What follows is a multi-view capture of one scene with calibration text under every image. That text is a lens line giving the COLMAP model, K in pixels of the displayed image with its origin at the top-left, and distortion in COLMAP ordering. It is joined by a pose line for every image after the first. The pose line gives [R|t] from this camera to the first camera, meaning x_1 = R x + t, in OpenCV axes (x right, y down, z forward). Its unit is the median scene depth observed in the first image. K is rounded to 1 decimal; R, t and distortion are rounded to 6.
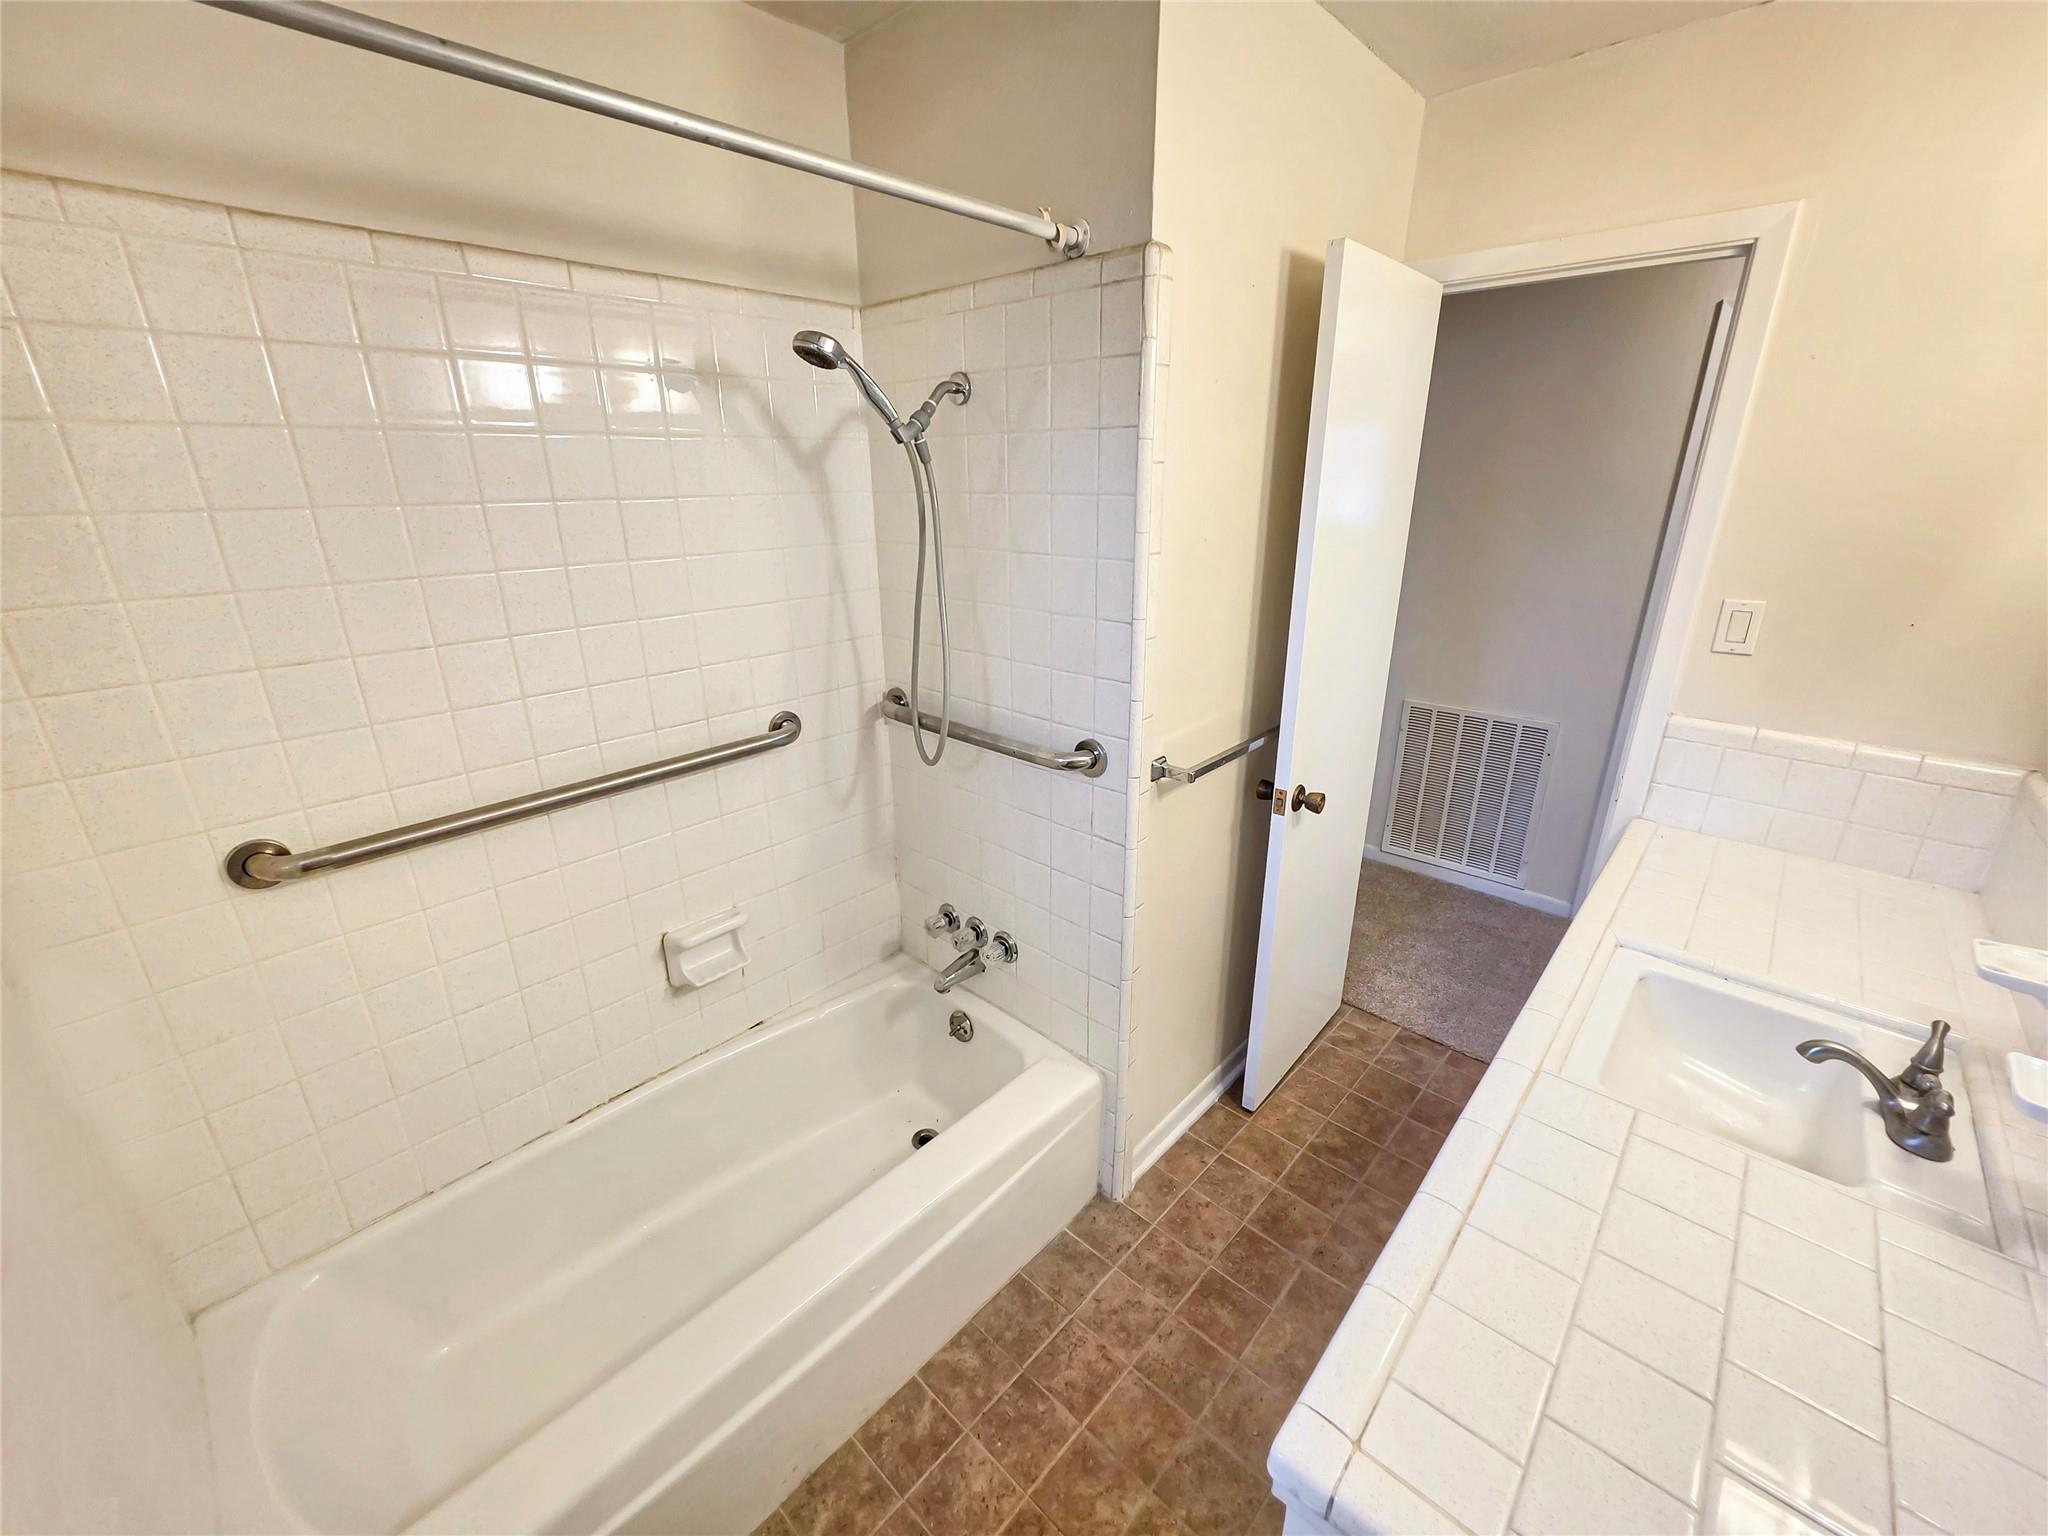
lens RADIAL K [[823.7, 0, 1024.0], [0, 823.7, 767.5], [0, 0, 1]] dist [-0.005618, 0.001473]
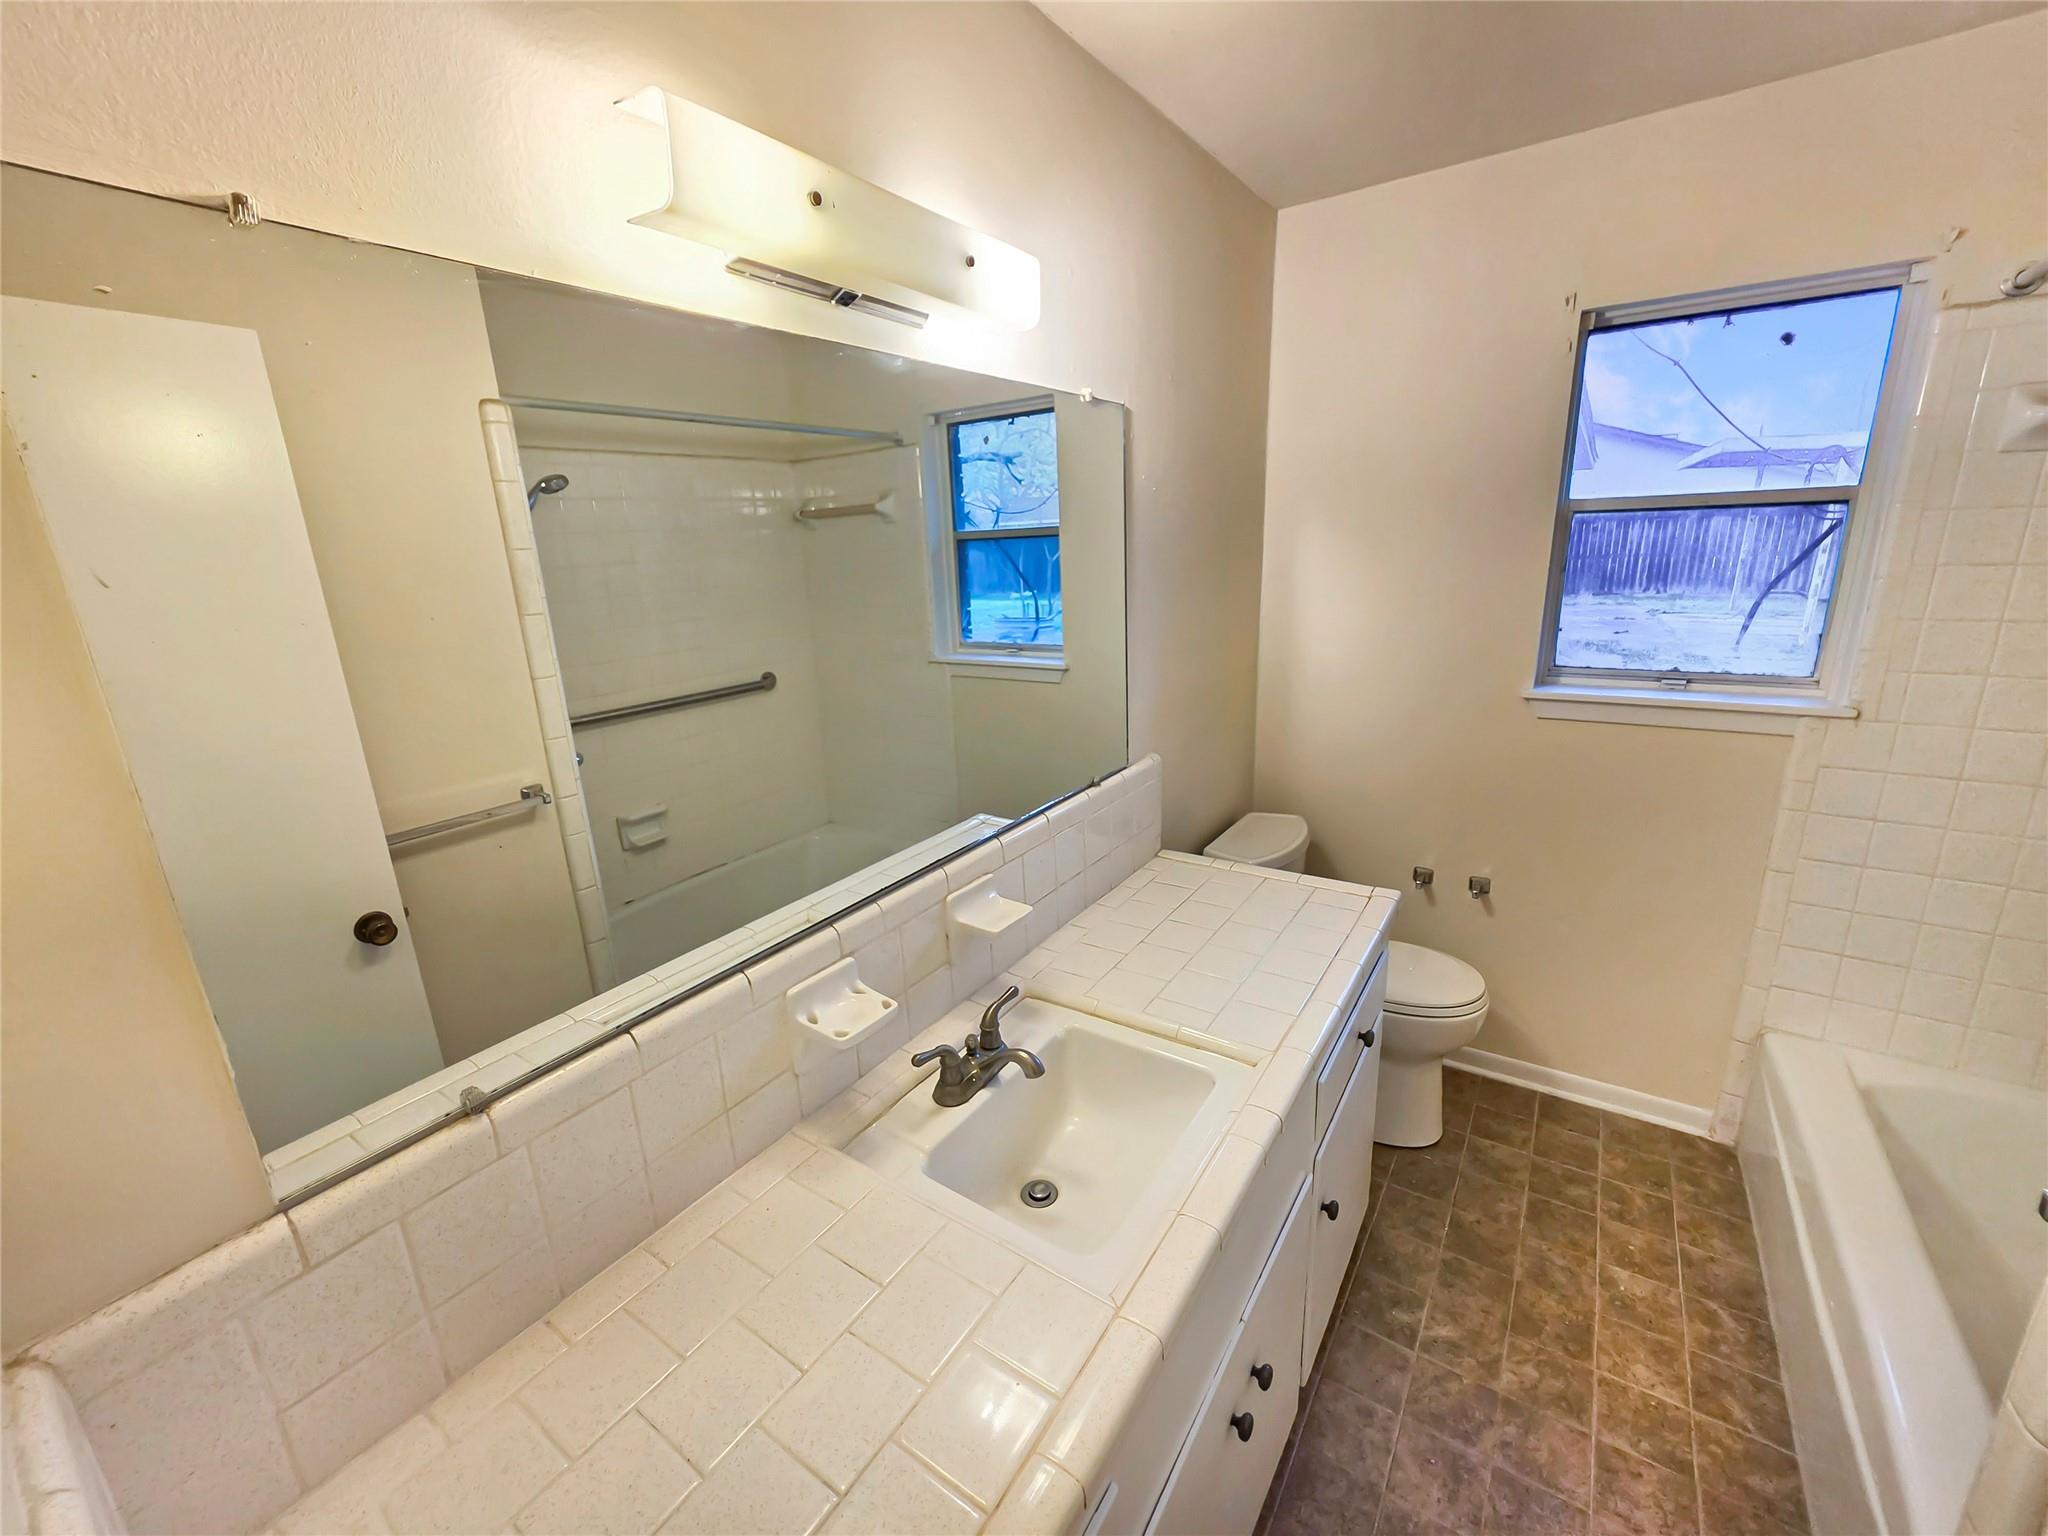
lens RADIAL K [[823.7, 0, 1024.8], [0, 823.7, 764.3], [0, 0, 1]] dist [-0.005618, 0.001473]
pose [[-0.988109, 0.085461, -0.127819, 0.813959], [-0.002826, 0.821072, 0.570818, -0.441397], [0.153731, 0.564392, -0.811066, 1.238147]]
